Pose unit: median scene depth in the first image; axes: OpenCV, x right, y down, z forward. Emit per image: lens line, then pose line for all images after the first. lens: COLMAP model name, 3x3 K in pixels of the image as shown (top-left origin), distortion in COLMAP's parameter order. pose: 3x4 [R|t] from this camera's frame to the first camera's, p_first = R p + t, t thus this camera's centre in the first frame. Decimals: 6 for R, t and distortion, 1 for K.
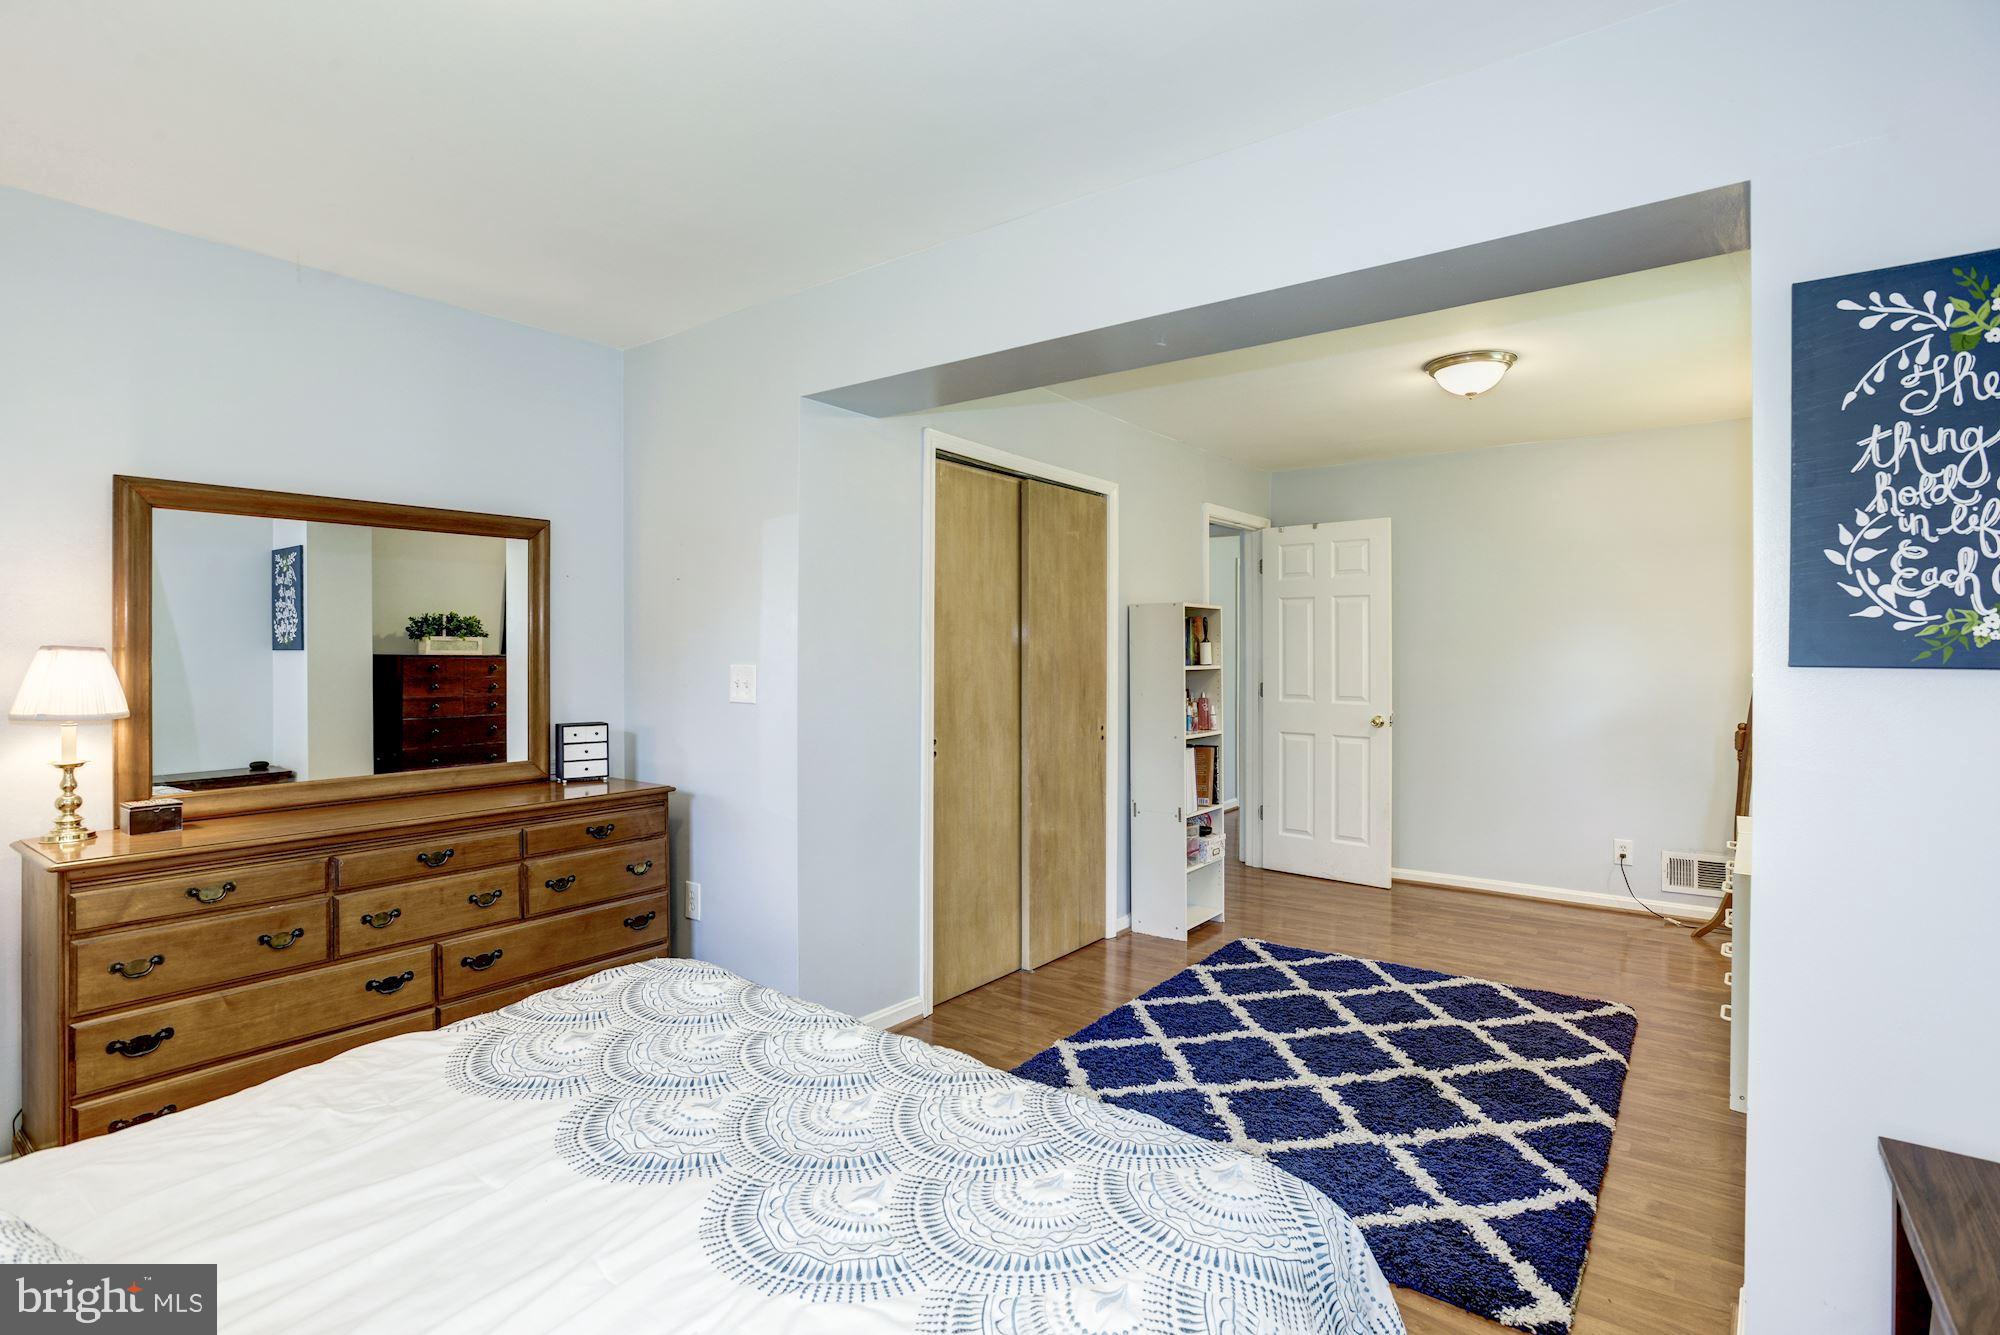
lens RADIAL K [[1112.2, 0, 1003.8], [0, 1112.2, 662.2], [0, 0, 1]] dist [-0.003514, 0.004385]
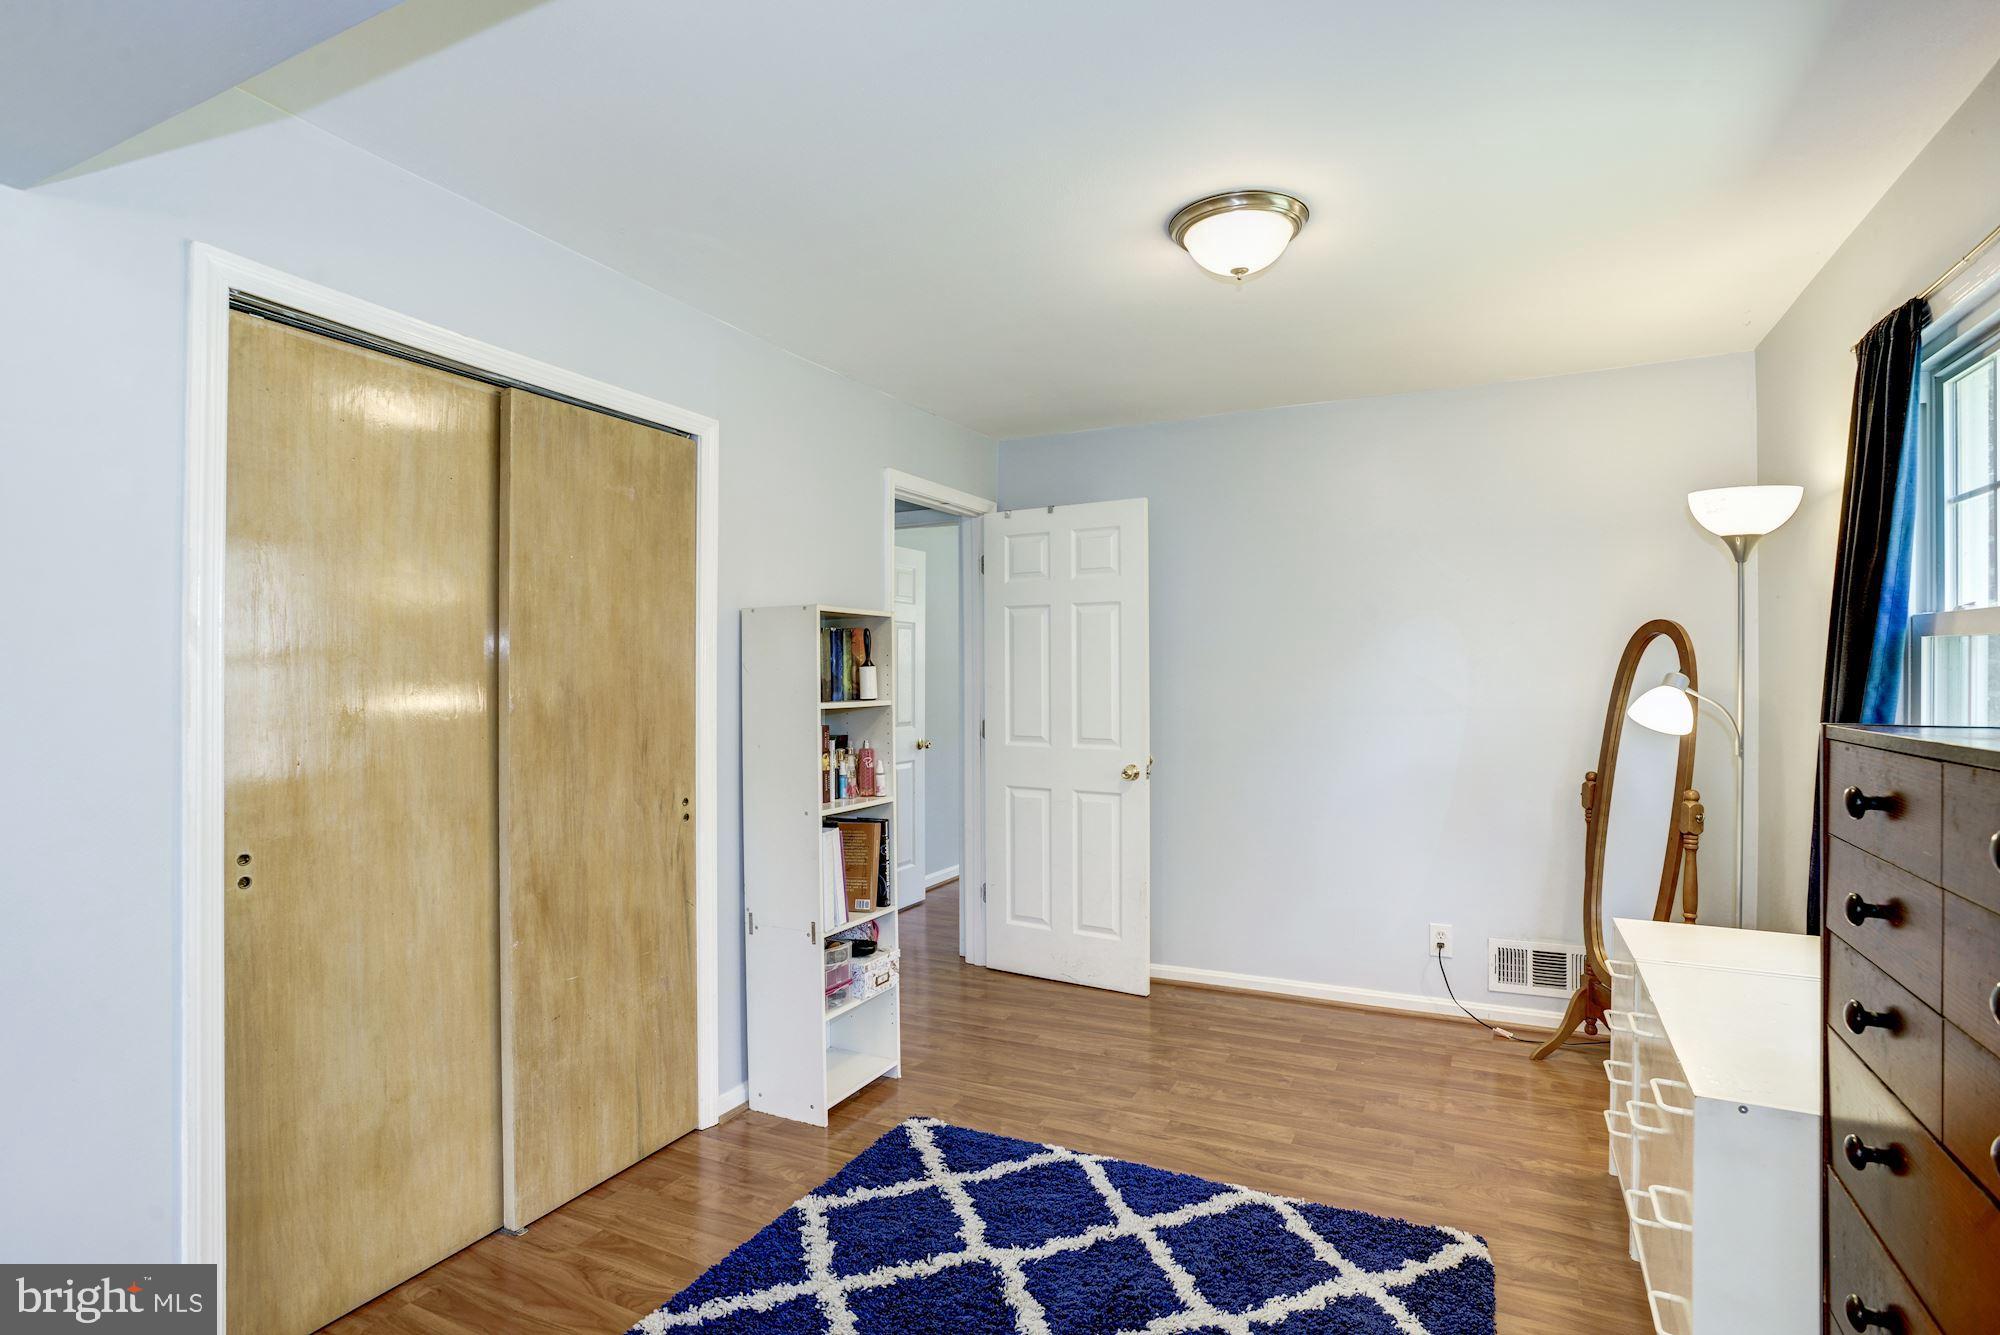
lens RADIAL K [[988.9, 0, 991.1], [0, 988.9, 670.5], [0, 0, 1]] dist [-0.002363, -0.000267]
pose [[0.992170, 0.001239, 0.124890, 0.189682], [-0.000058, 0.999955, -0.009464, -0.010183], [-0.124896, 0.009383, 0.992125, 0.417459]]
